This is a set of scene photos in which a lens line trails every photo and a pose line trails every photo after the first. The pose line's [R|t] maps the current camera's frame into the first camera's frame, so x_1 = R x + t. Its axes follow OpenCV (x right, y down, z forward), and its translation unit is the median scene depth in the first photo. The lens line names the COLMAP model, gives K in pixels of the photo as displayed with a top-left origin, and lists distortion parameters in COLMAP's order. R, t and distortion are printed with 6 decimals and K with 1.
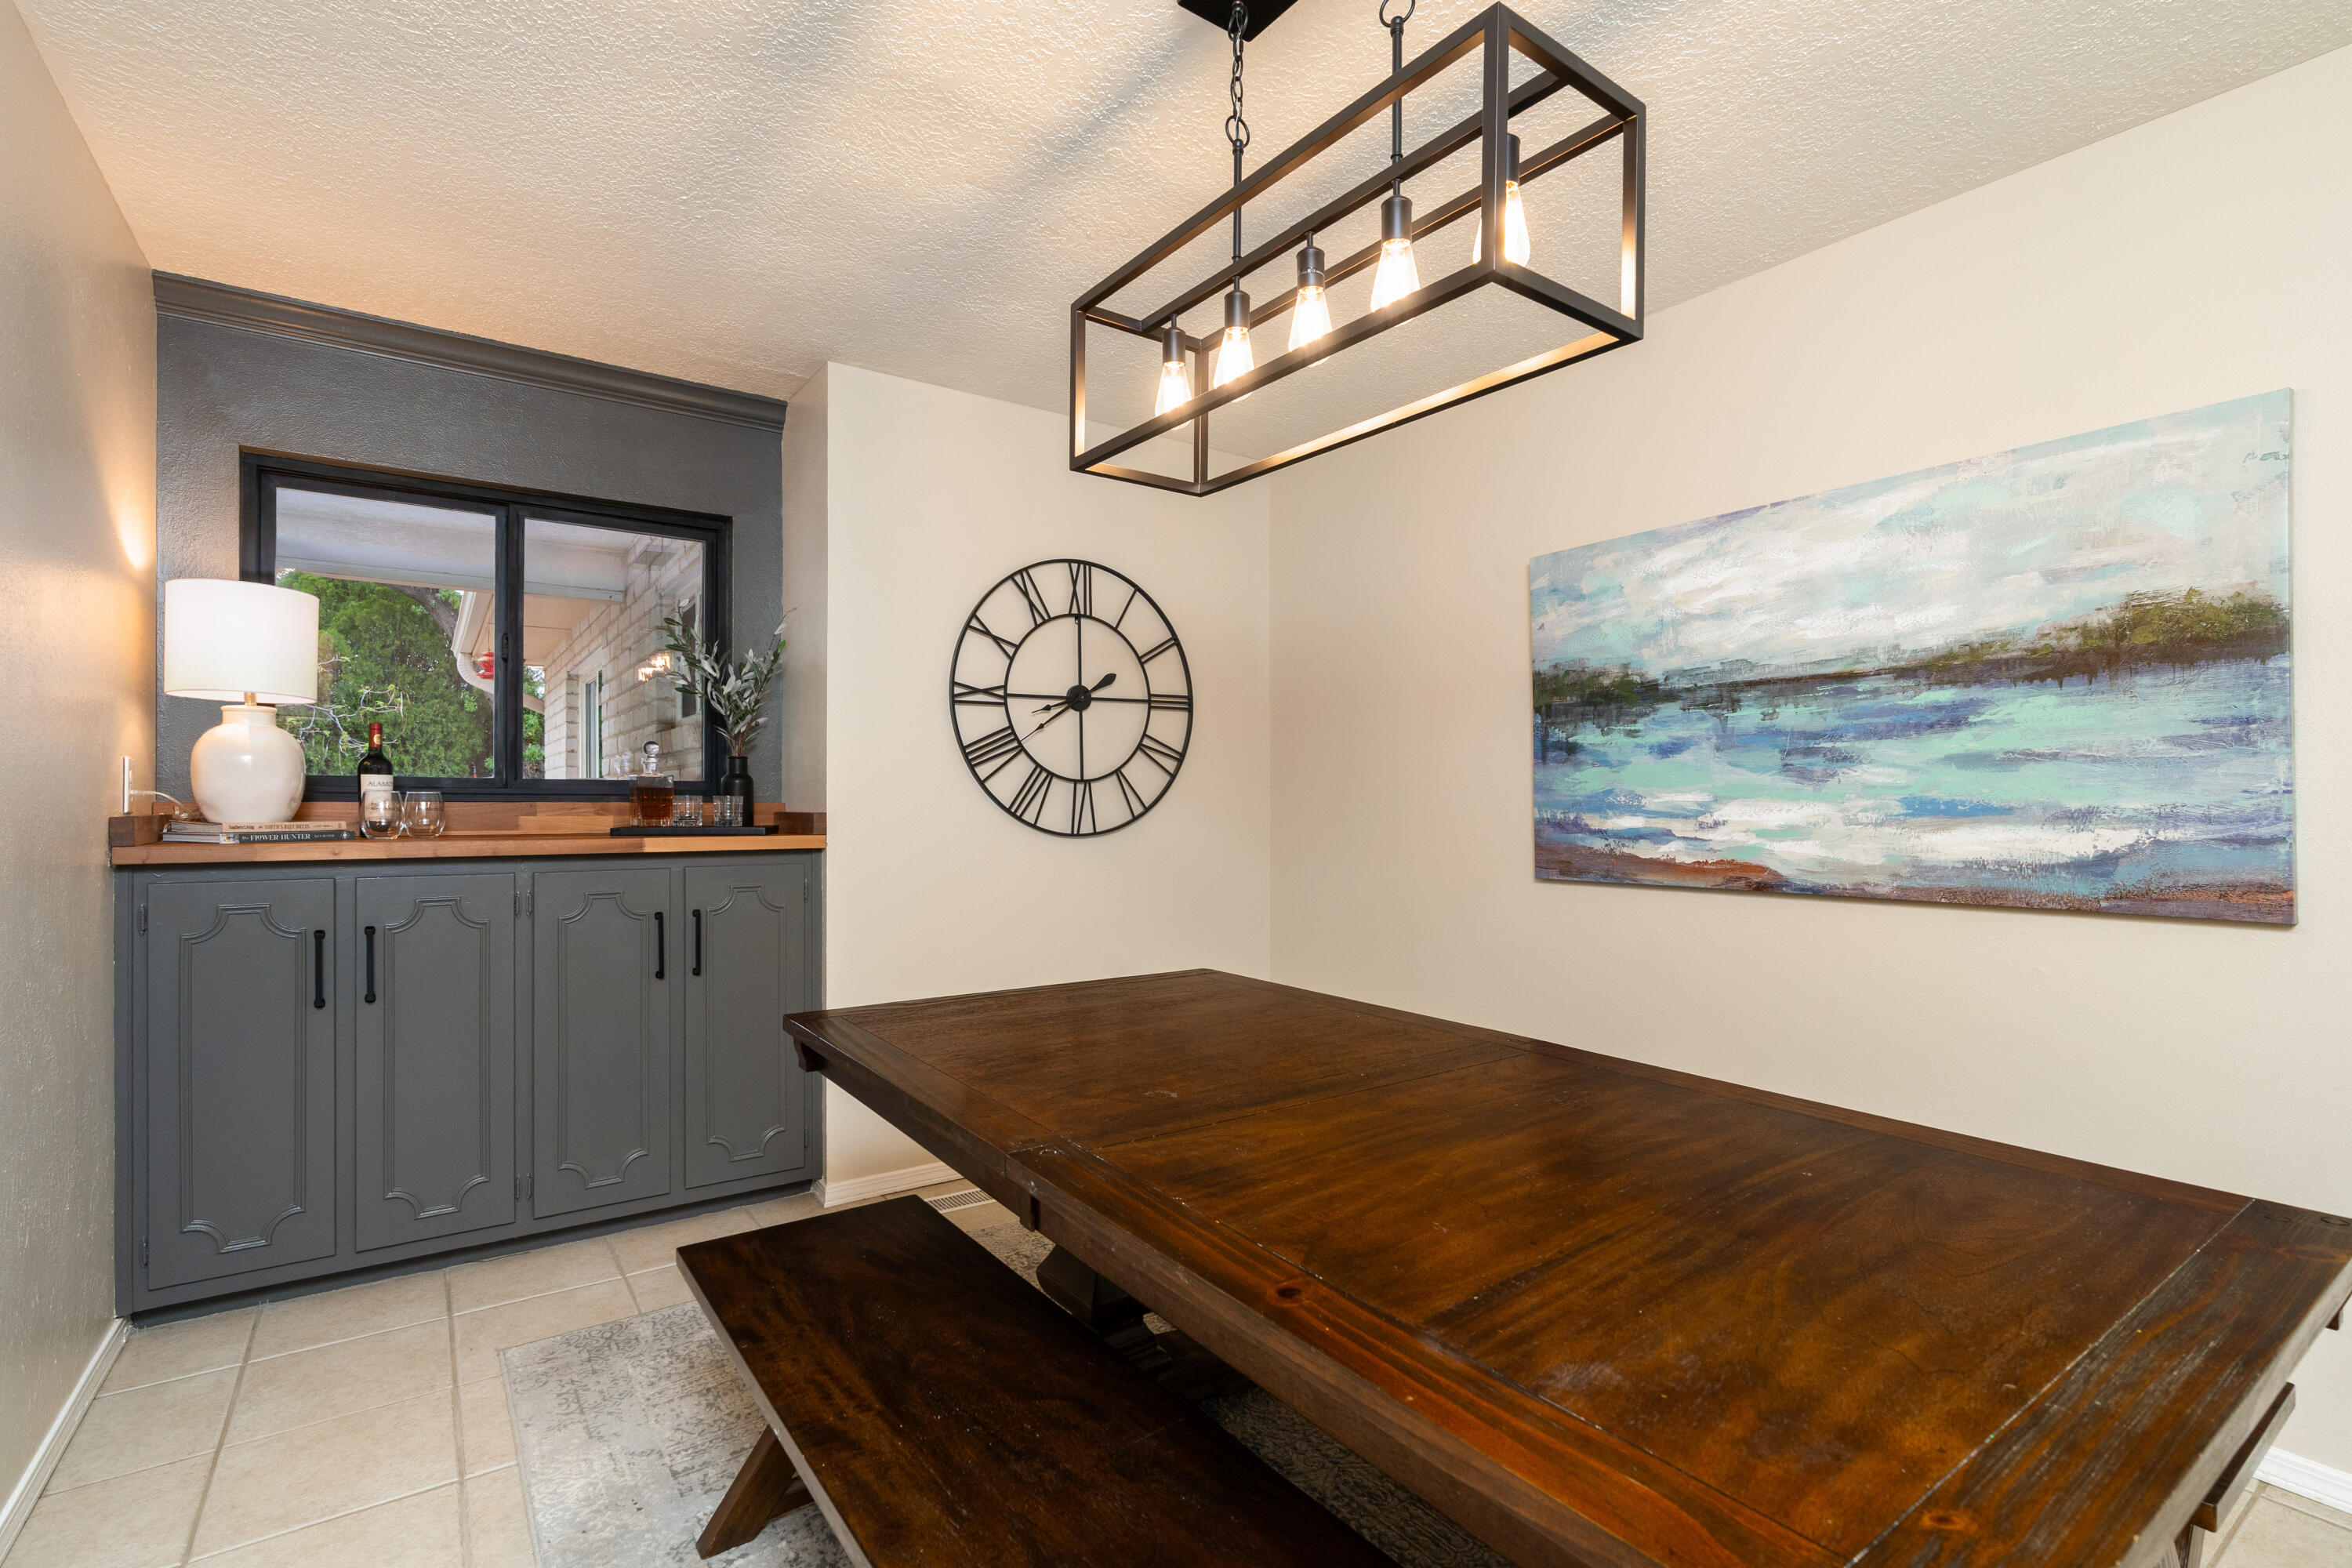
lens RADIAL K [[1076.4, 0, 1175.4], [0, 1076.4, 796.9], [0, 0, 1]] dist [-0.010170, 0.004453]
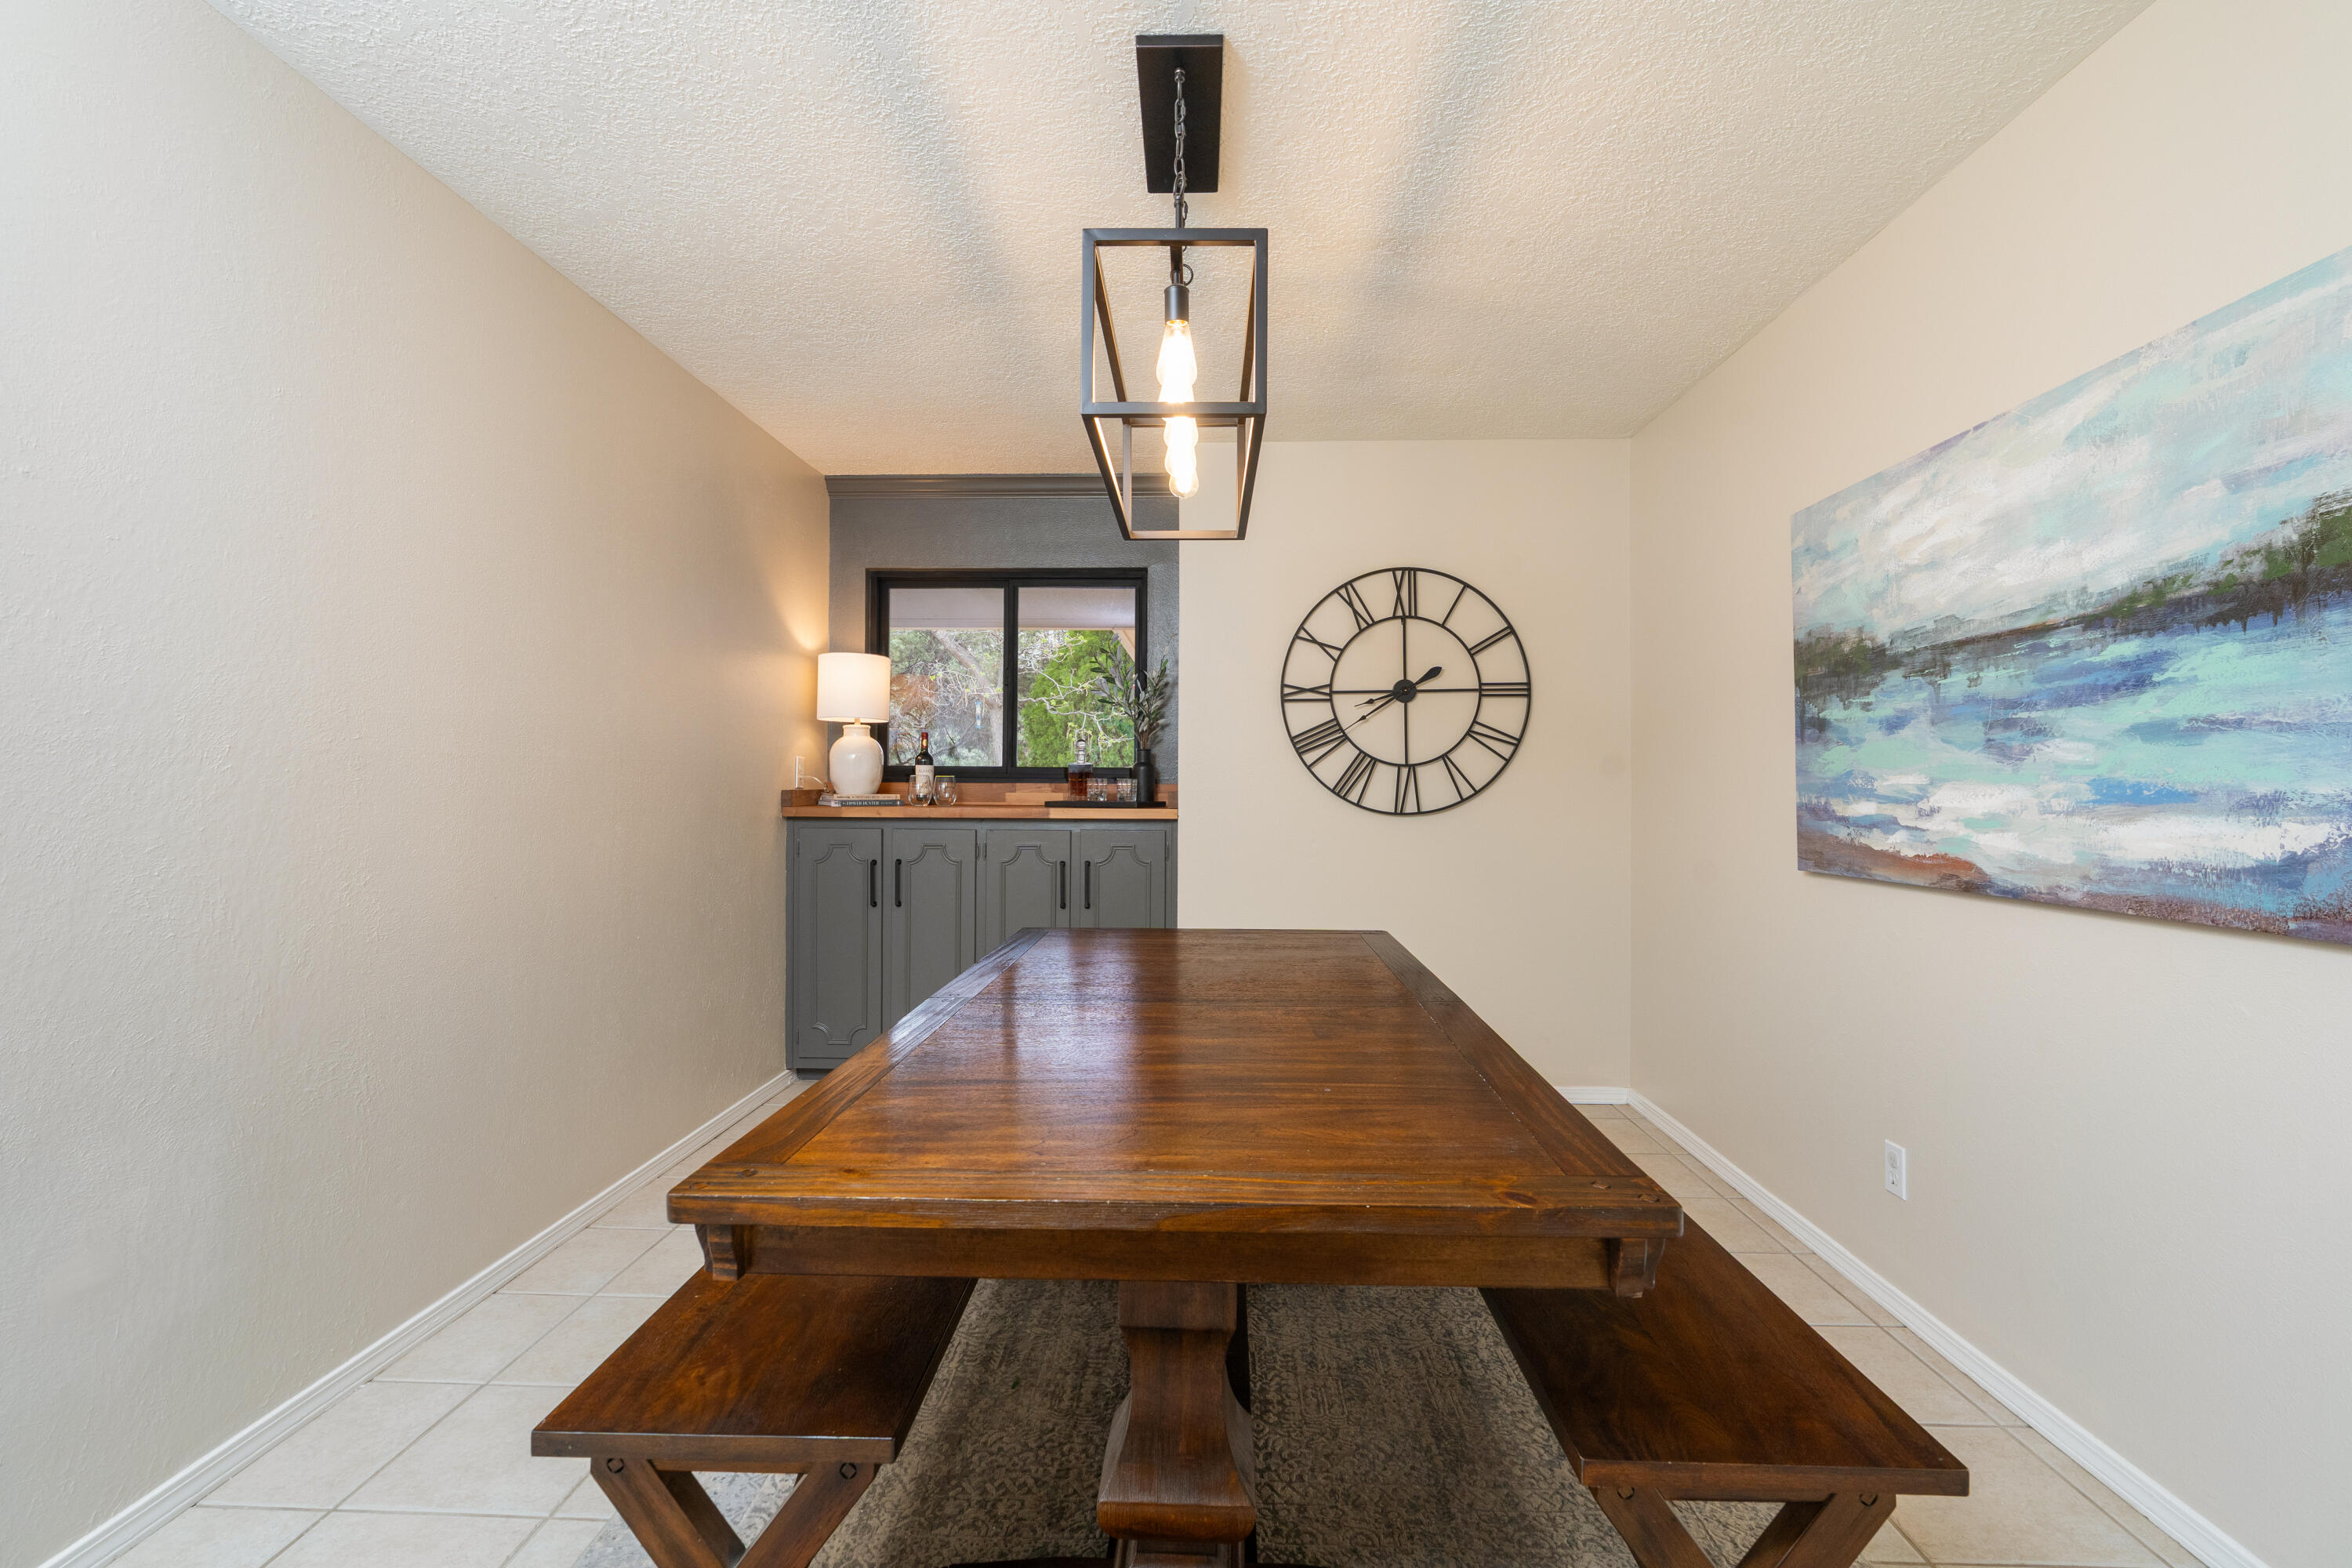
lens RADIAL K [[1076.4, 0, 1190.0], [0, 1076.4, 771.1], [0, 0, 1]] dist [-0.010170, 0.004453]
pose [[0.796007, -0.004704, -0.605269, 0.549703], [-0.001278, 0.999955, -0.009452, 0.002278], [0.605286, 0.008297, 0.795965, -0.027074]]
